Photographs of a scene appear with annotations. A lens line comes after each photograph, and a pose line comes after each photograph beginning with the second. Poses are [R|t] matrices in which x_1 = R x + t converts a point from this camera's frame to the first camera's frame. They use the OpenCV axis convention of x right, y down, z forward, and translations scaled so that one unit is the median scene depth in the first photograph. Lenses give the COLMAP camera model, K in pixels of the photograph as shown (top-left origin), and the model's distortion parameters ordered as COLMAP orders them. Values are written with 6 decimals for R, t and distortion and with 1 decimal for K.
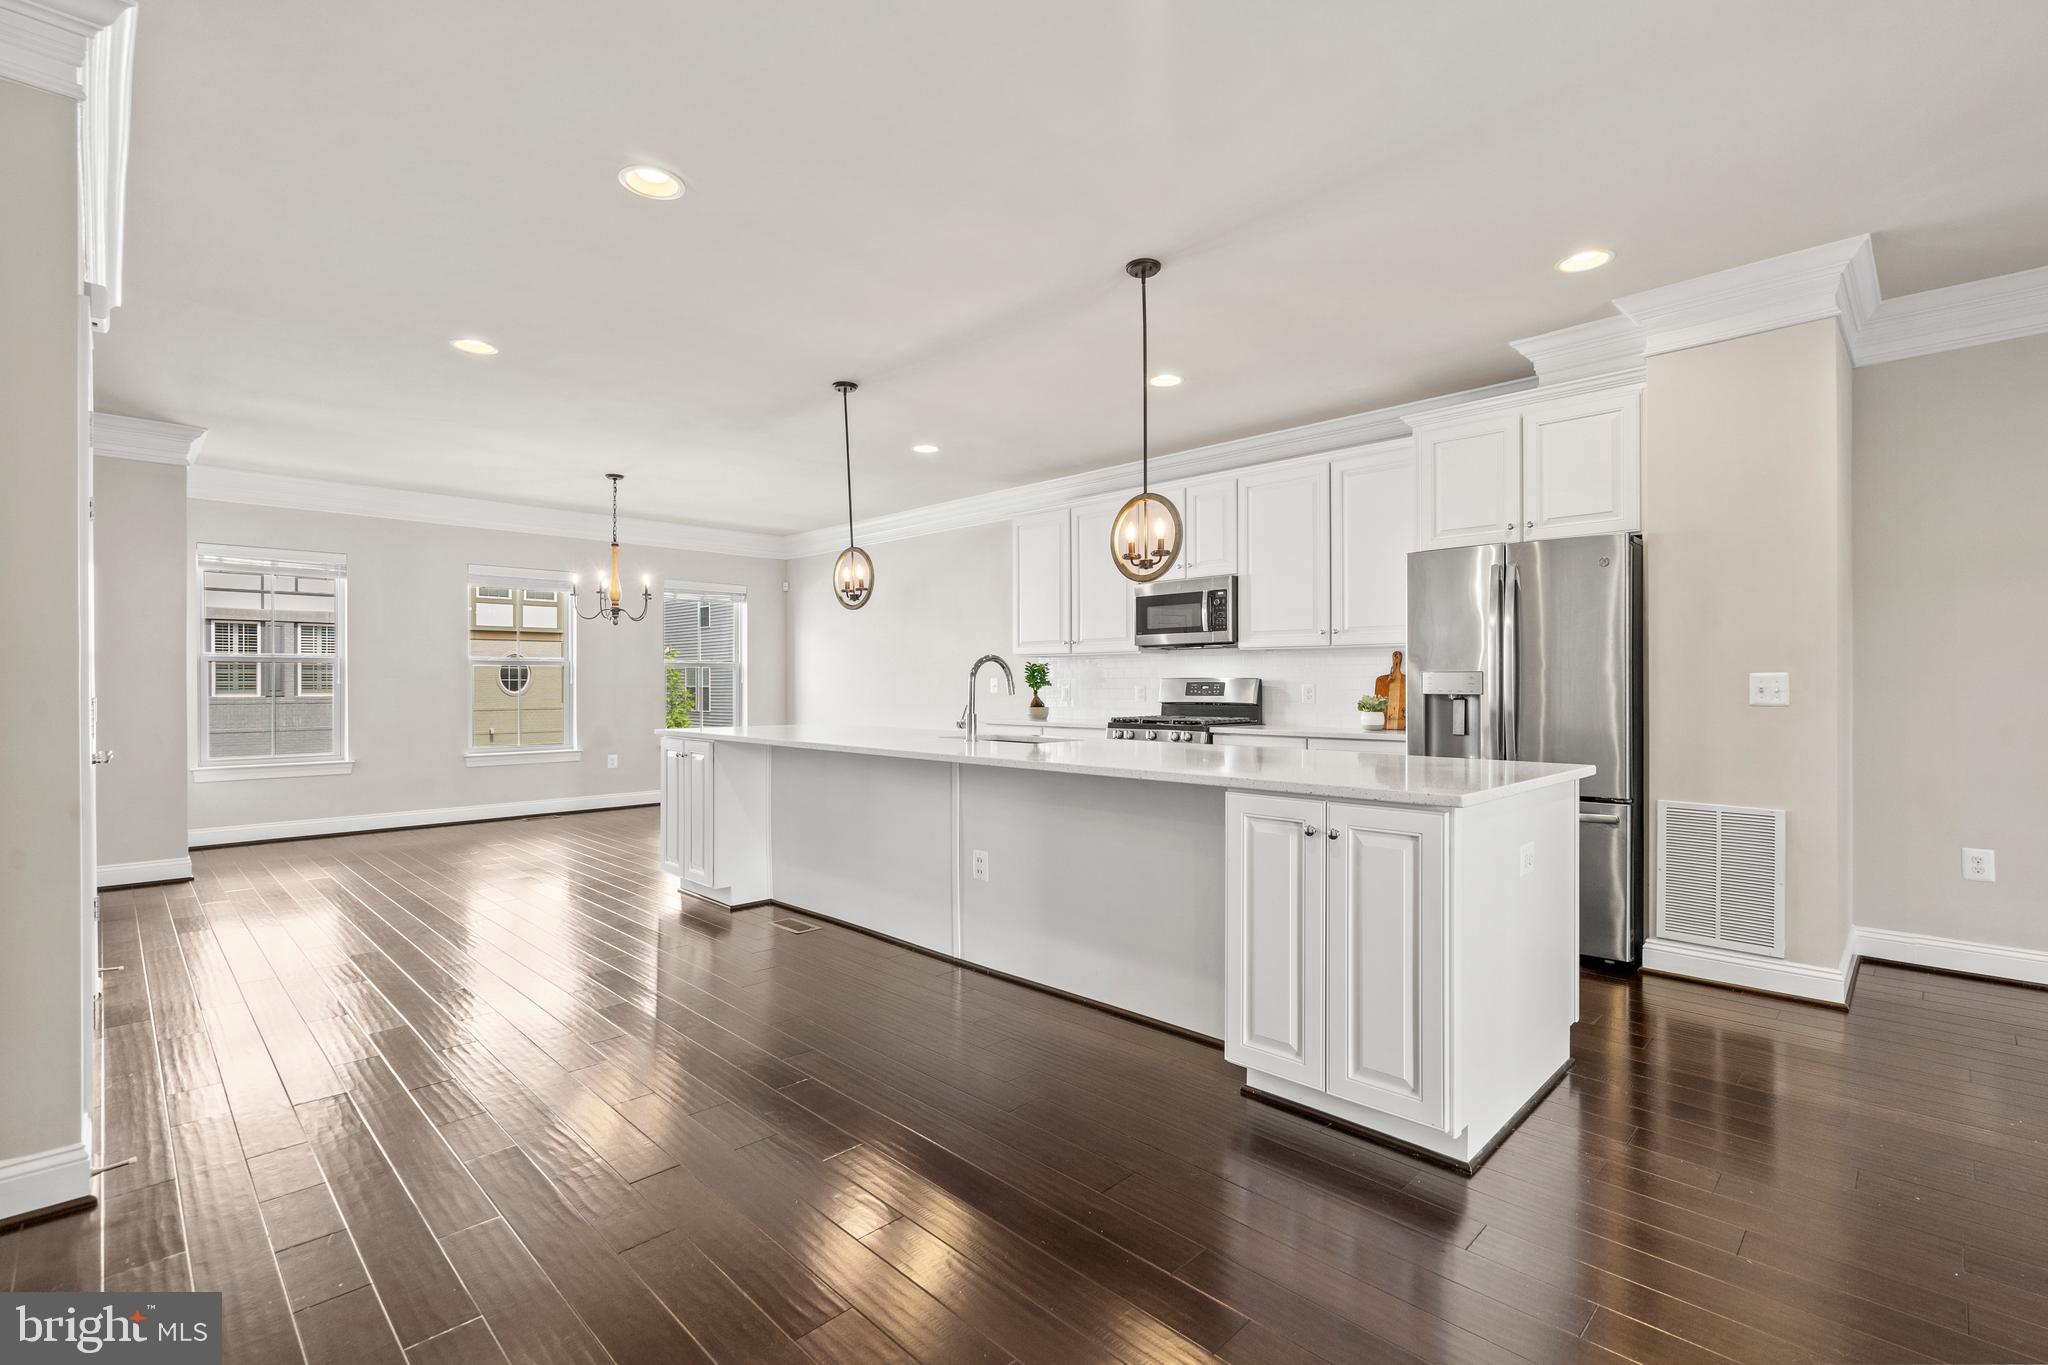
lens RADIAL K [[928.0, 0, 1020.4], [0, 928.0, 673.6], [0, 0, 1]] dist [0.001175, 0.000081]
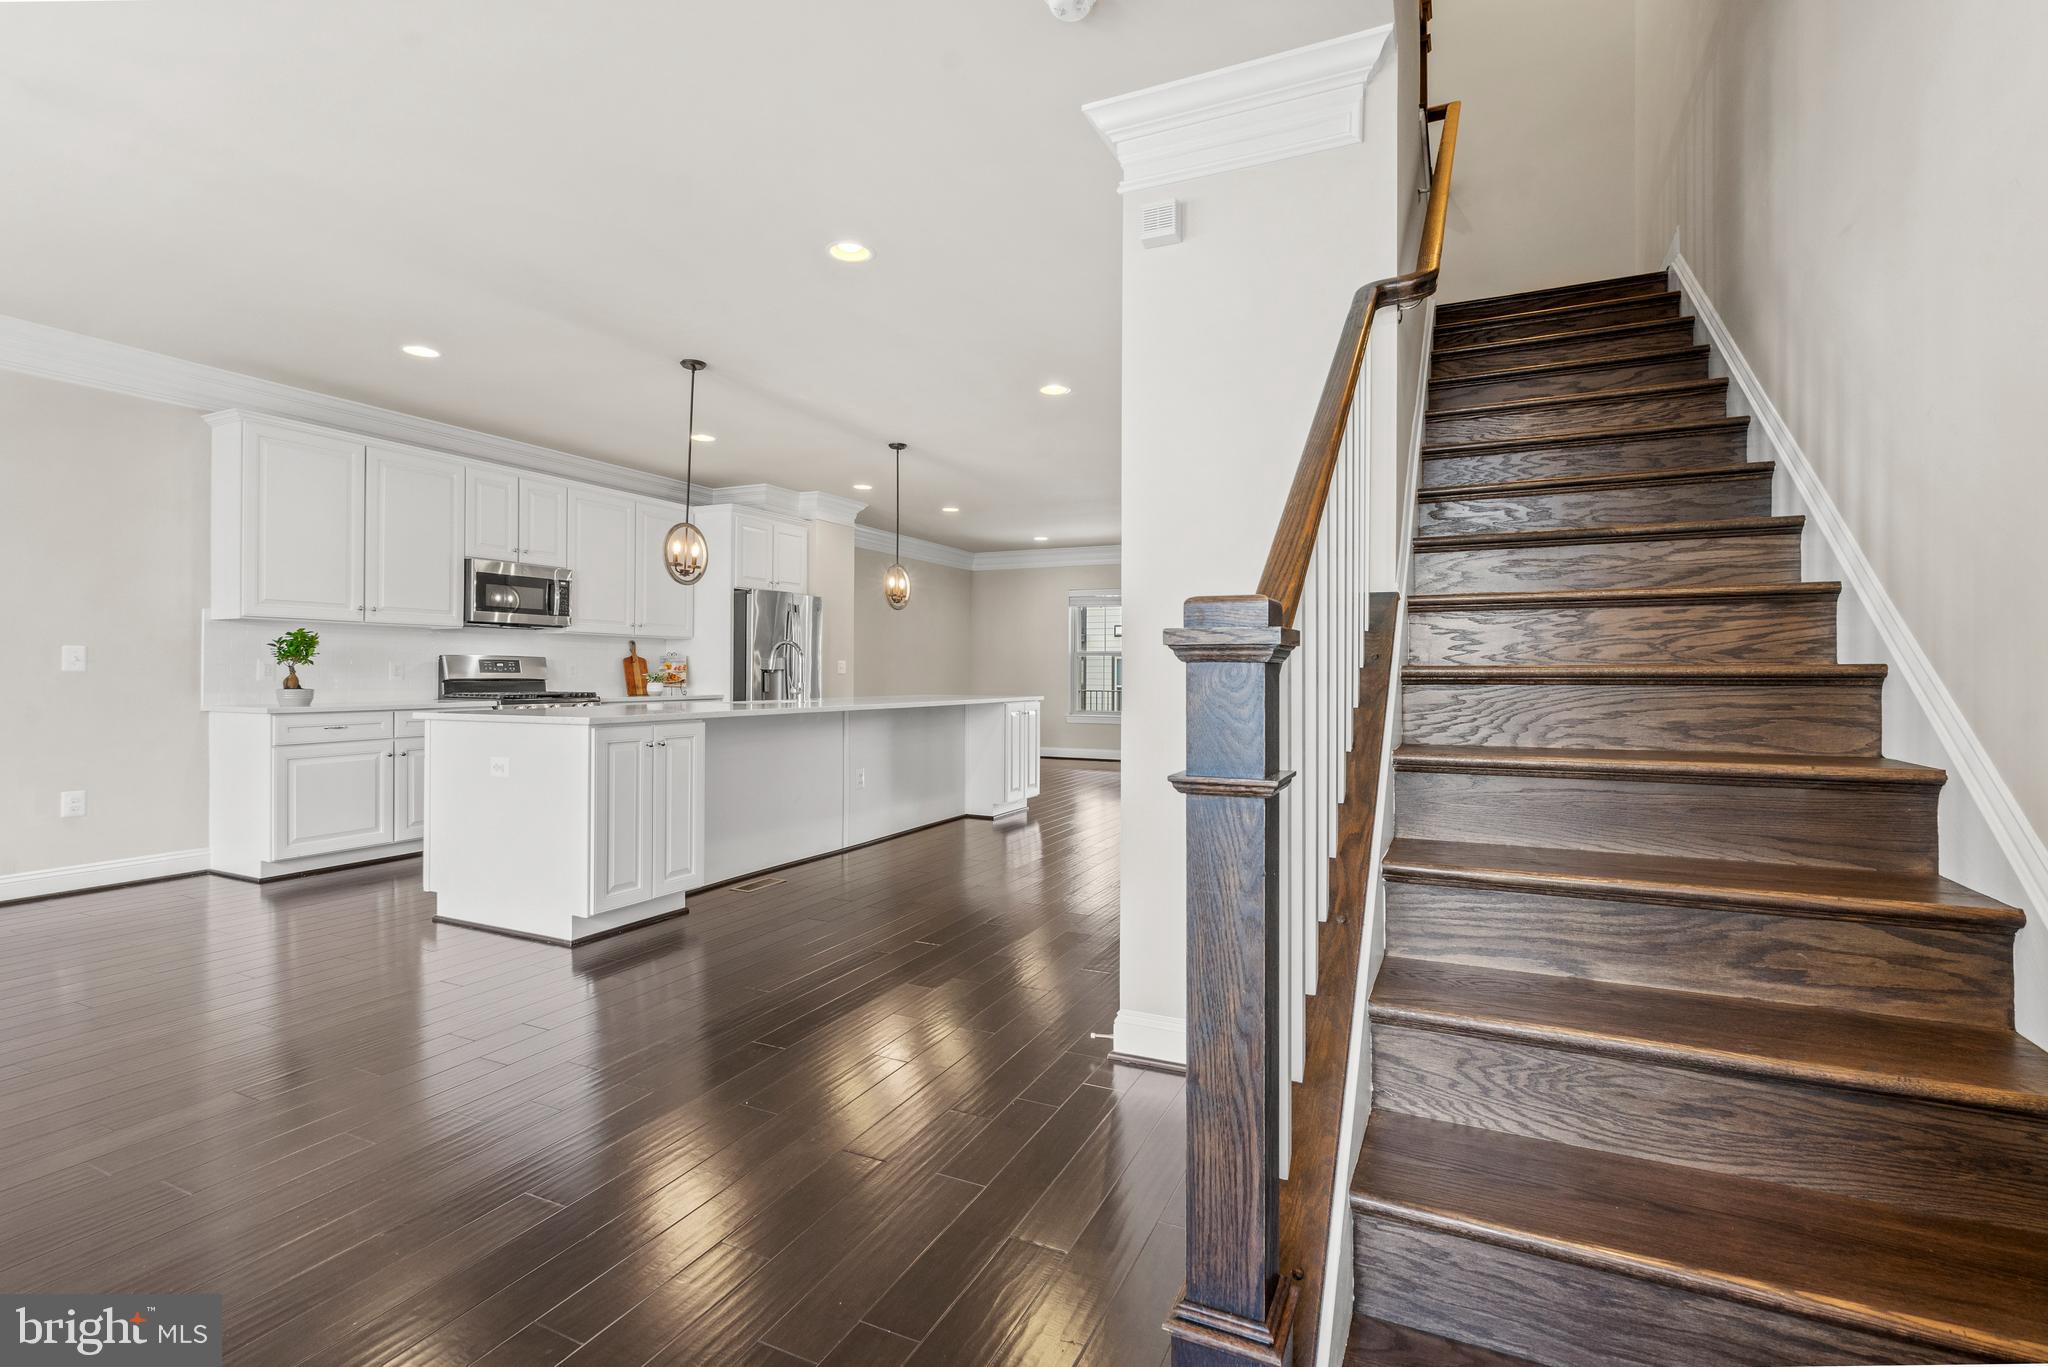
lens RADIAL K [[928.0, 0, 1020.4], [0, 928.0, 674.6], [0, 0, 1]] dist [0.001175, 0.000081]
pose [[-0.328769, -0.003222, 0.944405, -1.133436], [-0.016055, 0.999869, -0.002178, 0.022017], [-0.944274, -0.015878, -0.328777, 0.895677]]
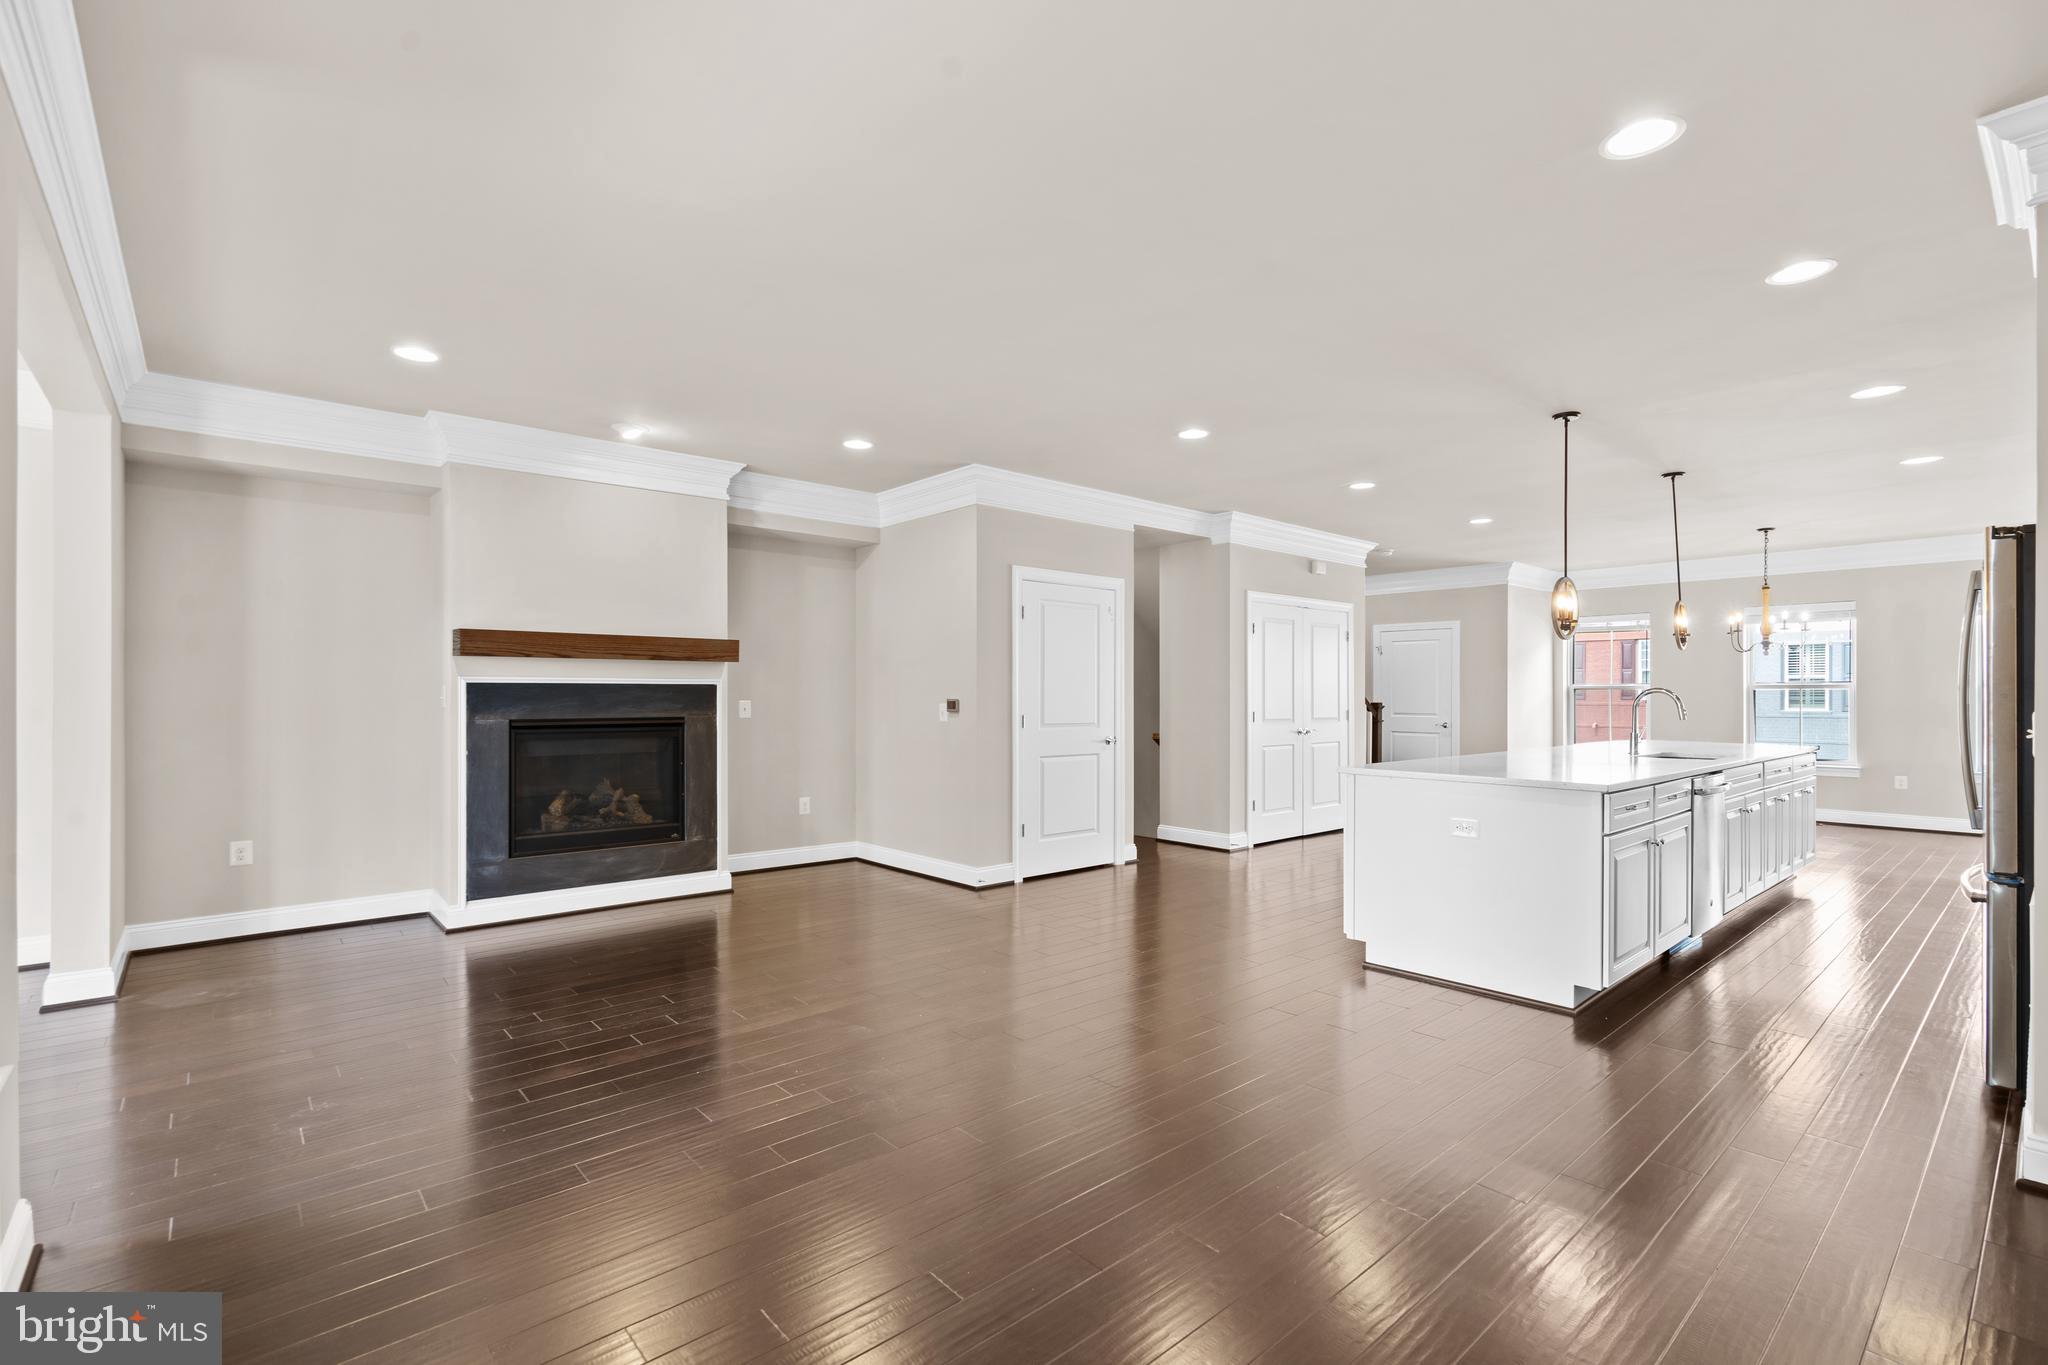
lens RADIAL K [[931.0, 0, 1018.4], [0, 931.0, 682.4], [0, 0, 1]] dist [-0.001512, -0.000562]
pose [[-0.066445, -0.009926, -0.997741, 1.029032], [0.009343, 0.999900, -0.010570, -0.018888], [0.997746, -0.010024, -0.066345, 0.172490]]
